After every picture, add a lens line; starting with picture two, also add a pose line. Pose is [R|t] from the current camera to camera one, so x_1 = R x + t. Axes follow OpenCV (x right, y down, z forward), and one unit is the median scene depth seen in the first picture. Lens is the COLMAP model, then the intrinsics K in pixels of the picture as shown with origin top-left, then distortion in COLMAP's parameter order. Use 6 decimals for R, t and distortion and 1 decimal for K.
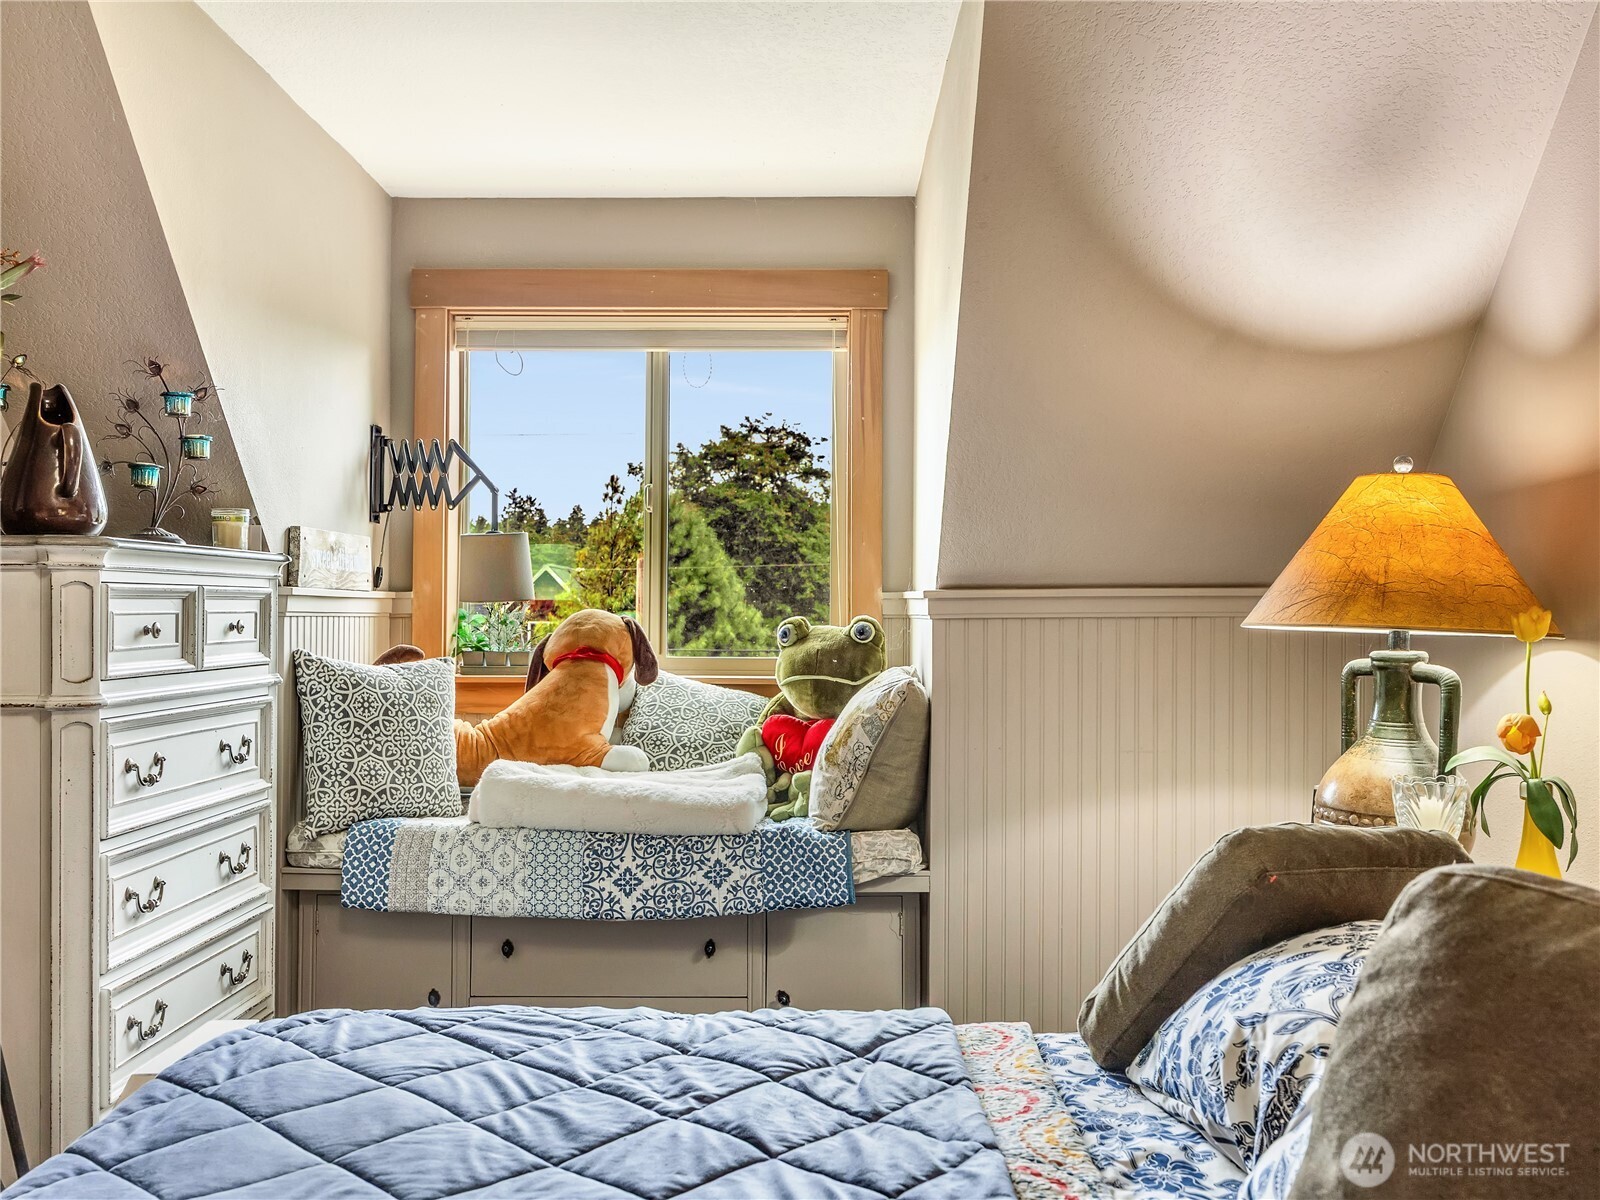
lens RADIAL K [[1520.4, 0, 800.2], [0, 1520.4, 597.5], [0, 0, 1]] dist [-0.001654, -0.009365]
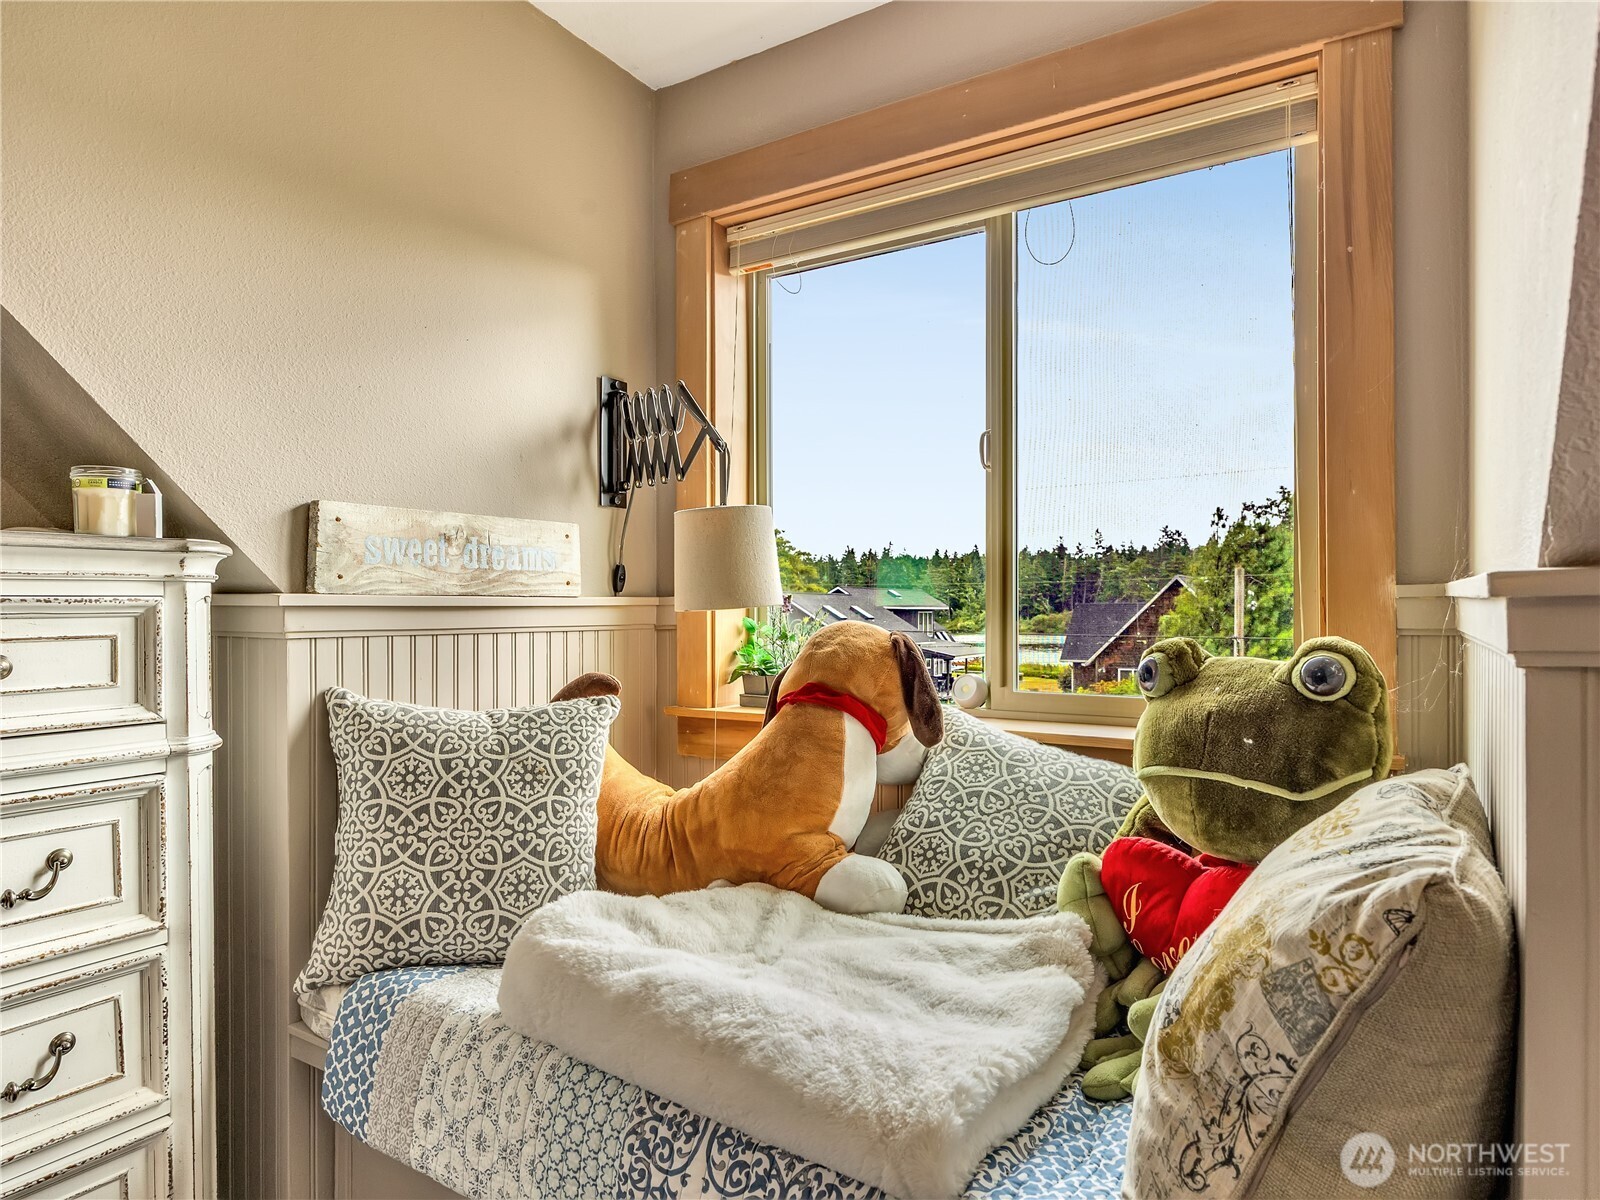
lens RADIAL K [[966.2, 0, 805.3], [0, 966.2, 610.0], [0, 0, 1]] dist [0.002202, -0.003392]
pose [[0.854976, -0.008017, -0.518605, 0.063628], [0.013472, 0.999886, 0.006753, 0.000353], [0.518492, -0.012761, 0.854987, 0.756616]]
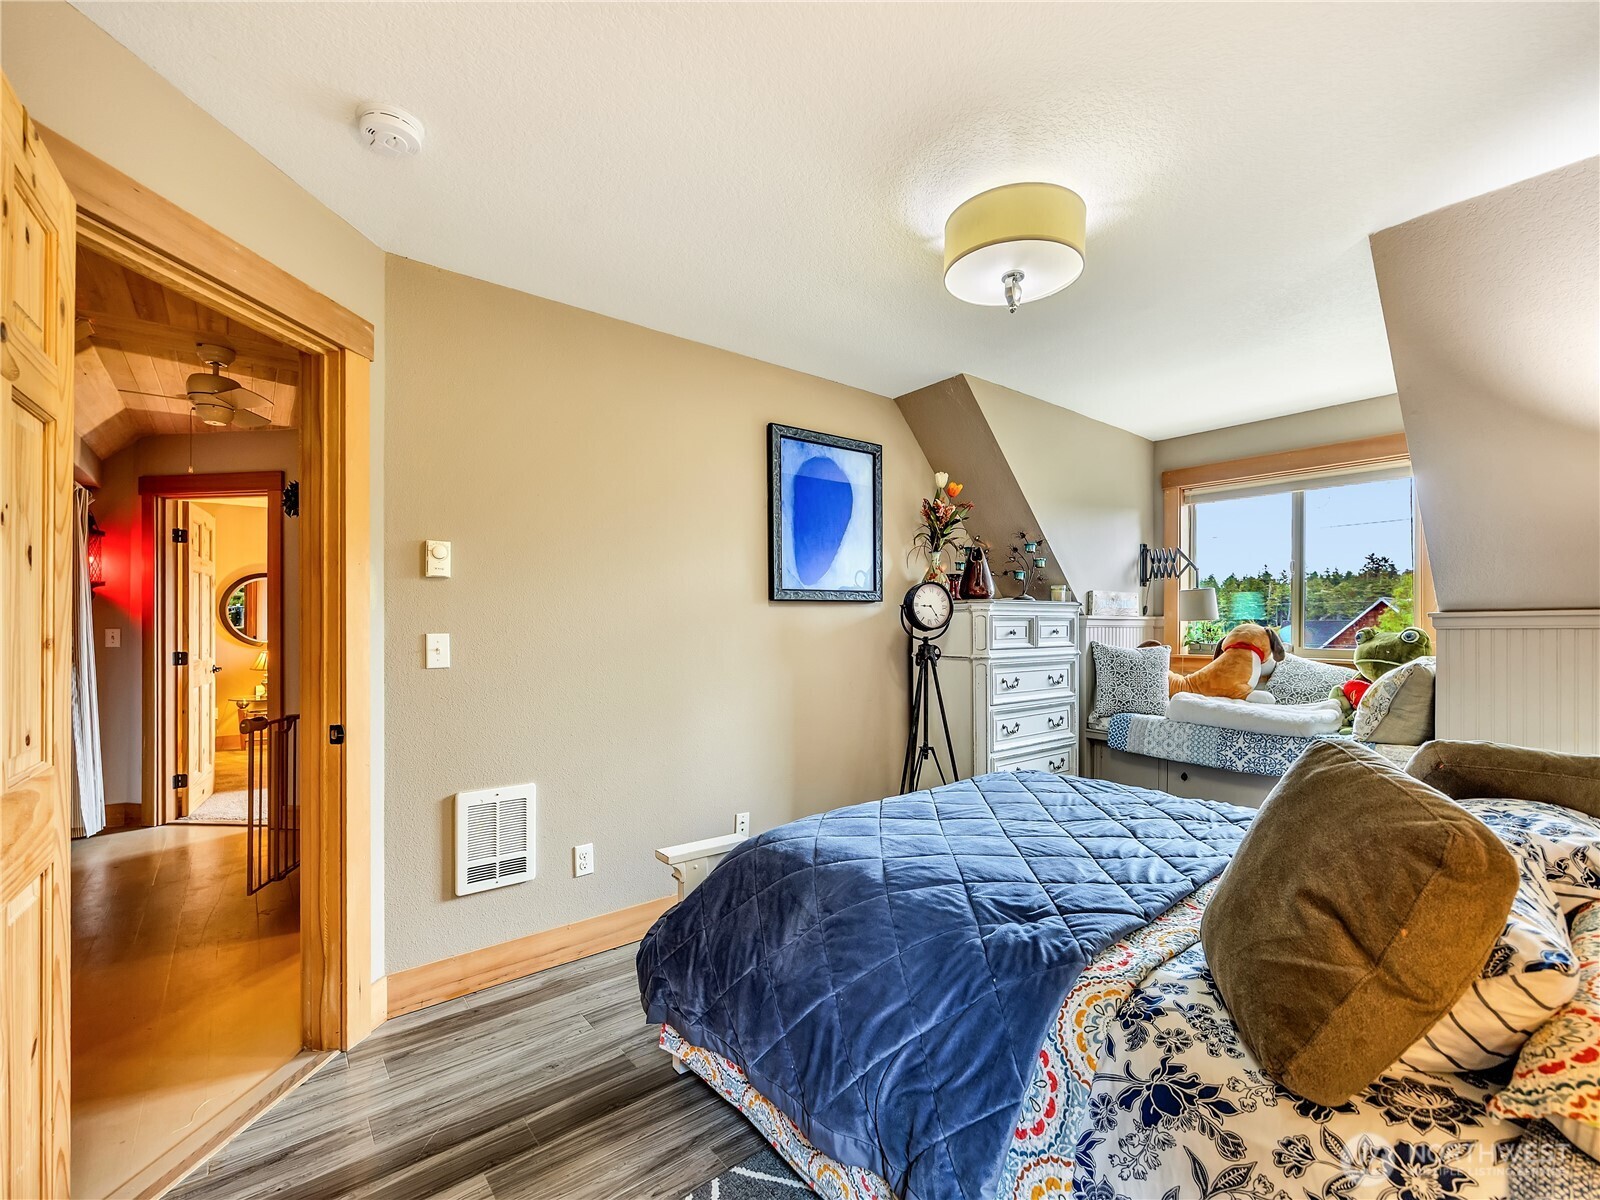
lens RADIAL K [[695.1, 0, 802.2], [0, 695.1, 624.4], [0, 0, 1]] dist [0.001303, 0.000187]
pose [[0.641883, -0.002848, -0.766798, 0.230557], [0.008821, 0.999954, 0.003670, -0.000692], [0.766752, -0.009120, 0.641879, -0.080109]]
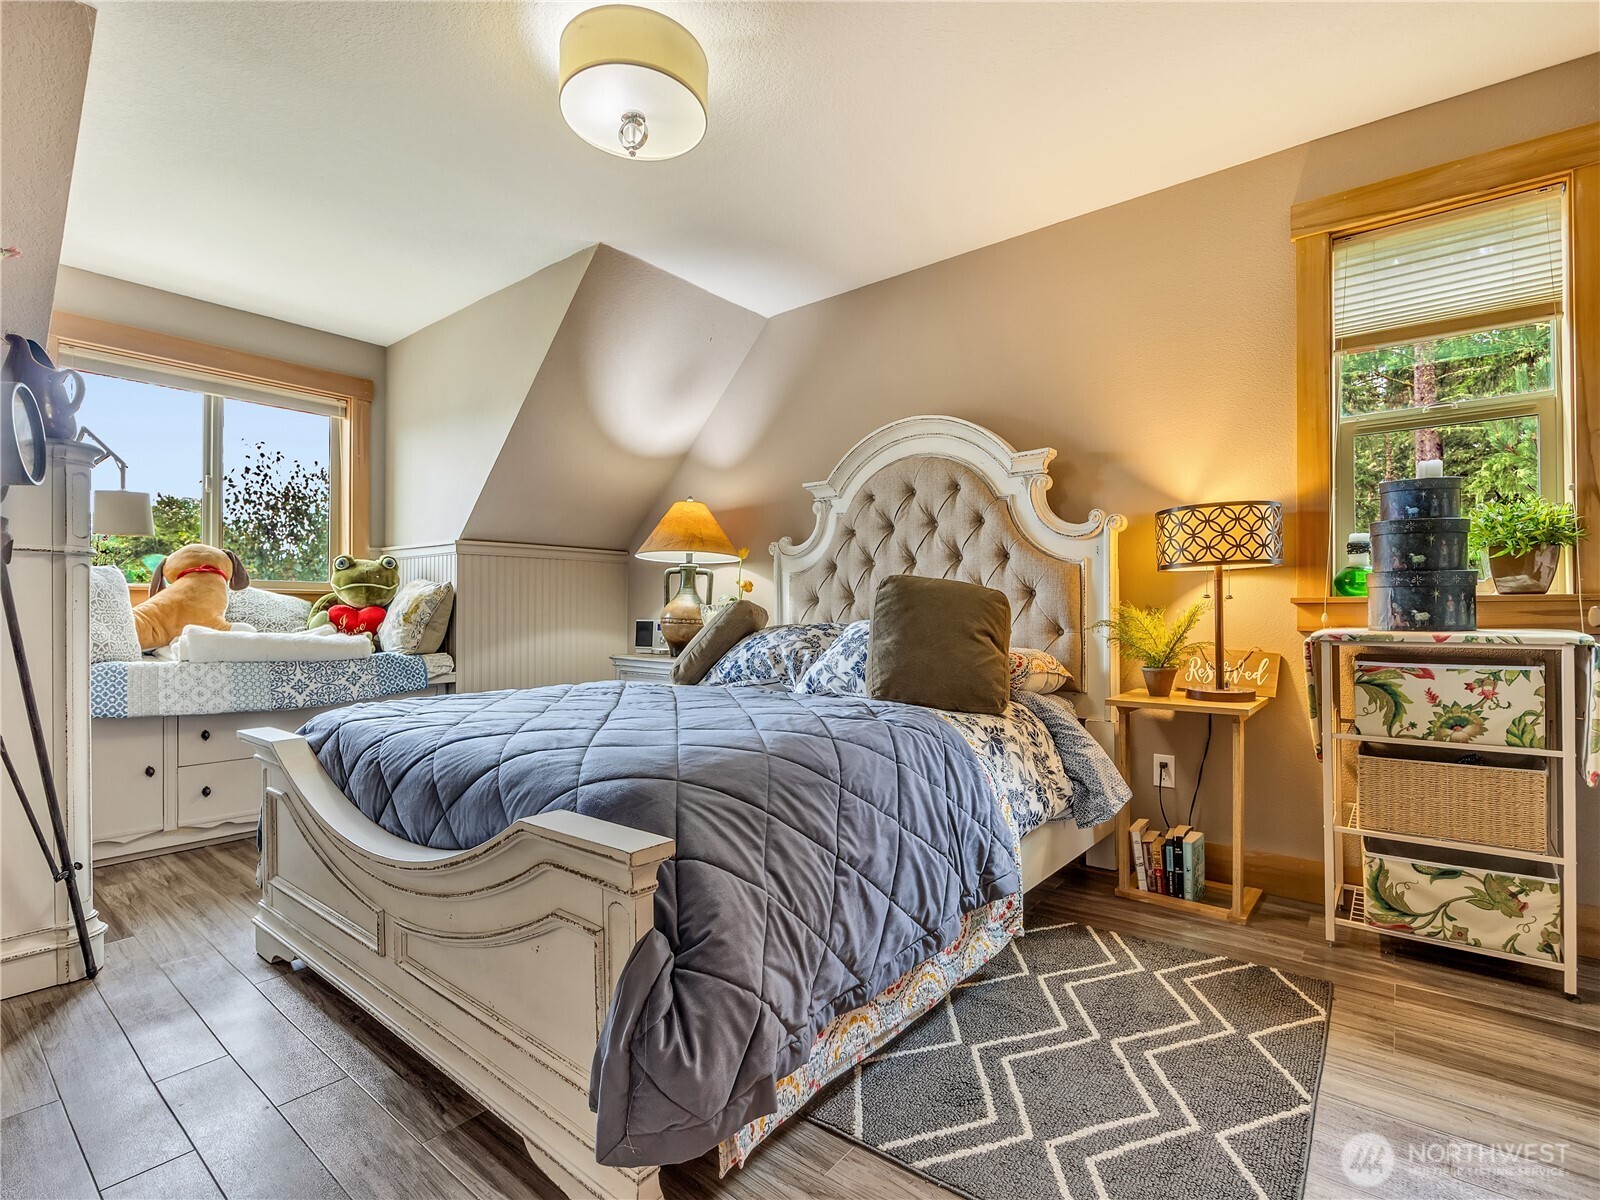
lens RADIAL K [[767.5, 0, 802.5], [0, 767.5, 611.8], [0, 0, 1]] dist [-0.008574, -0.000085]
pose [[0.612932, 0.001486, 0.790134, -0.457279], [-0.004378, 0.999989, 0.001515, 0.090551], [-0.790123, -0.004388, 0.612932, -0.039189]]
